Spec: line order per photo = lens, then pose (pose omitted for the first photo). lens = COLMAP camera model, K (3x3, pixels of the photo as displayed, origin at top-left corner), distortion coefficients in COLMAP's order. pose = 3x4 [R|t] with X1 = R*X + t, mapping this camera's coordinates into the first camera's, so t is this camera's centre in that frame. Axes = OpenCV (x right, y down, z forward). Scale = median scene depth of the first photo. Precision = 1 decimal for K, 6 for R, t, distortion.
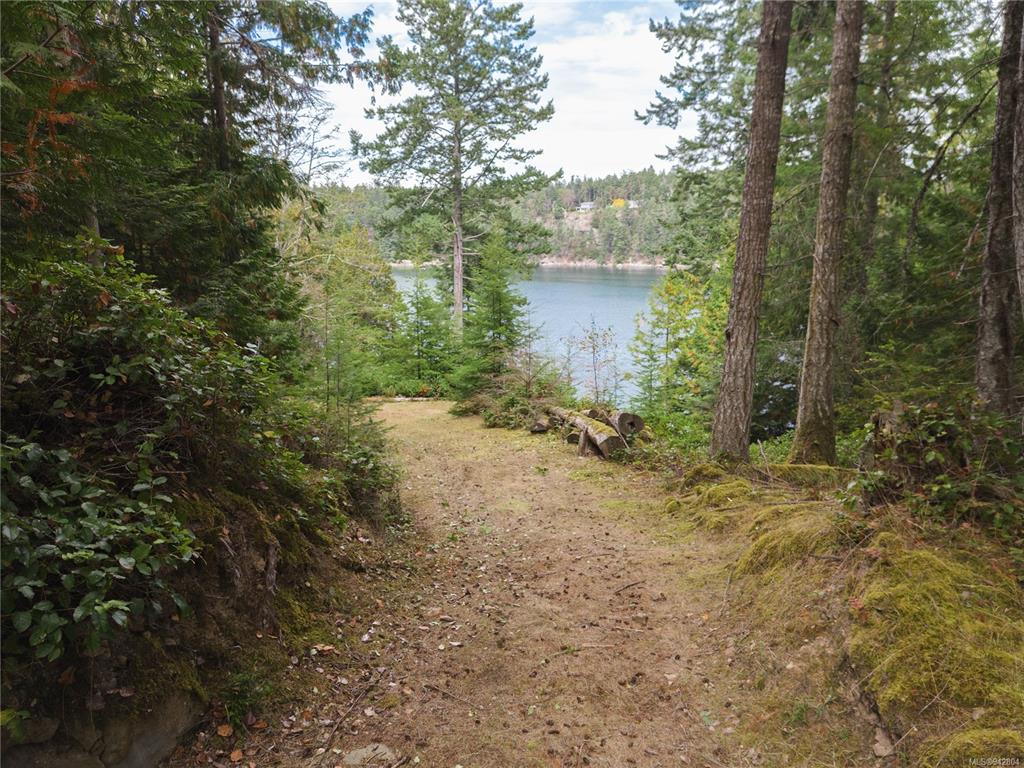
lens RADIAL K [[728.9, 0, 509.4], [0, 728.9, 381.4], [0, 0, 1]] dist [0.076372, -0.074556]
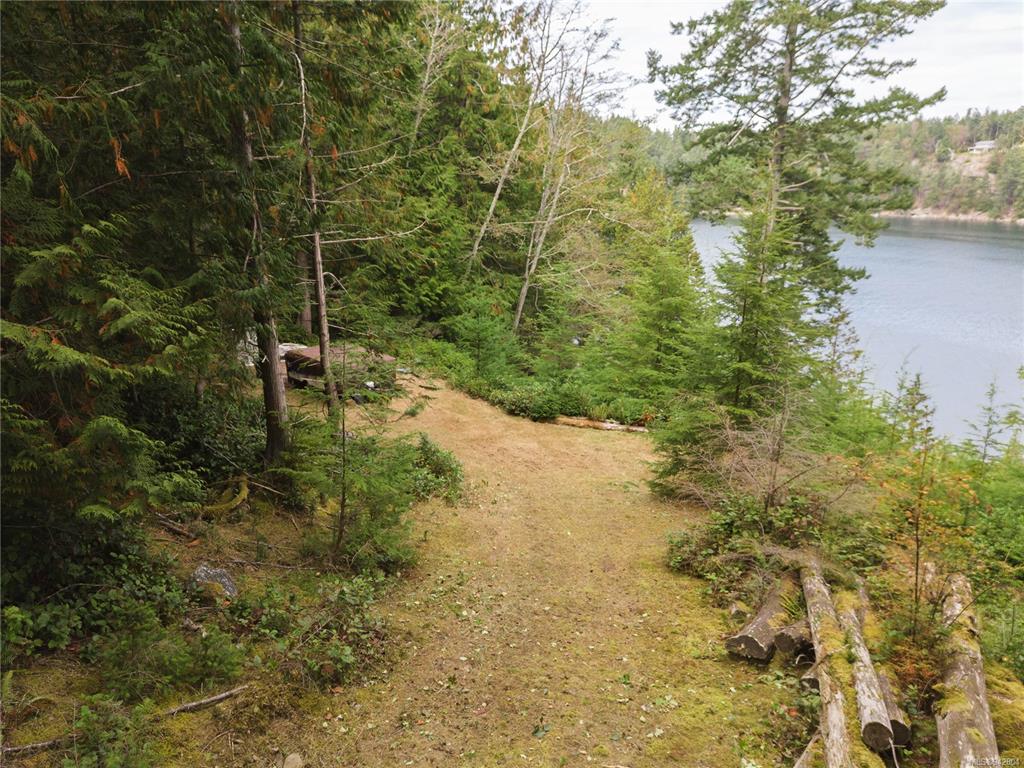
lens RADIAL K [[728.9, 0, 509.4], [0, 728.9, 381.4], [0, 0, 1]] dist [0.076372, -0.074556]
pose [[0.902491, 0.122974, -0.412781, 0.023723], [-0.094204, 0.991528, 0.089428, -0.037393], [0.420281, -0.041823, 0.906430, 0.175212]]
